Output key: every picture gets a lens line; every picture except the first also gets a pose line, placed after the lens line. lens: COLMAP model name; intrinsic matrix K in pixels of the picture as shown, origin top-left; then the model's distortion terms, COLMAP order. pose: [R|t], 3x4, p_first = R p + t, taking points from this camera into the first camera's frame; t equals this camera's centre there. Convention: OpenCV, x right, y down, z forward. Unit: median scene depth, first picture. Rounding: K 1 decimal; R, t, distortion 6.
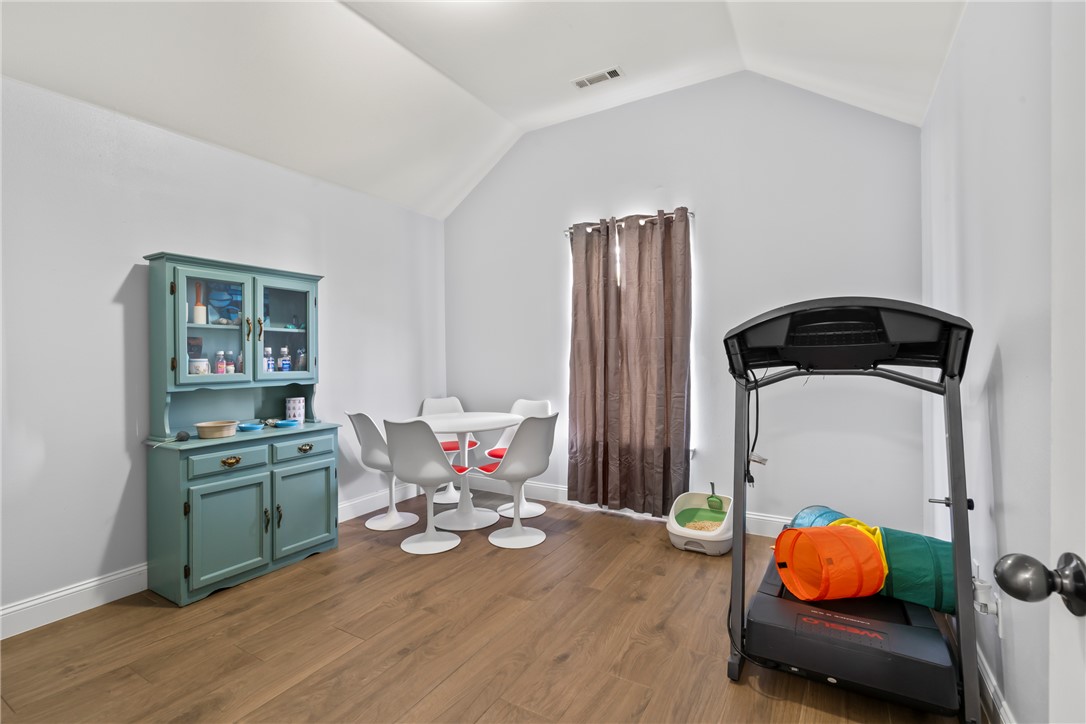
lens RADIAL K [[499.3, 0, 541.1], [0, 499.3, 347.0], [0, 0, 1]] dist [-0.005402, -0.000064]
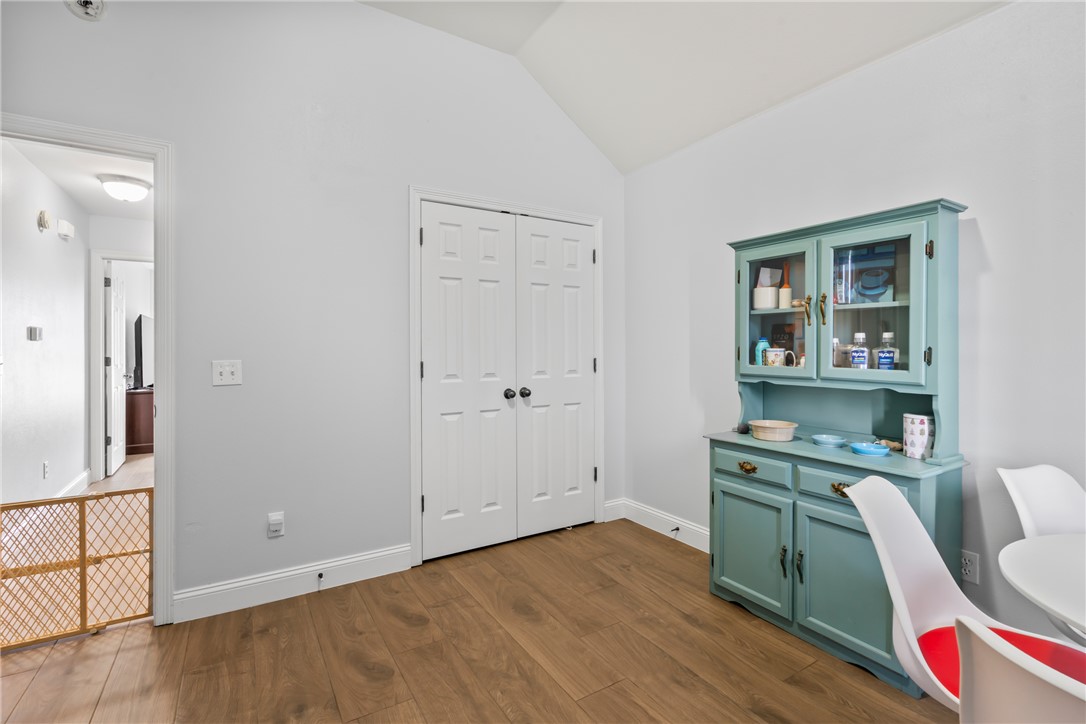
lens RADIAL K [[499.3, 0, 541.1], [0, 499.3, 347.0], [0, 0, 1]] dist [-0.005402, -0.000064]
pose [[-0.469114, 0.009085, -0.883091, 0.289896], [0.019412, 0.999812, -0.000026, 0.013073], [0.882924, -0.017155, -0.469202, 1.027523]]
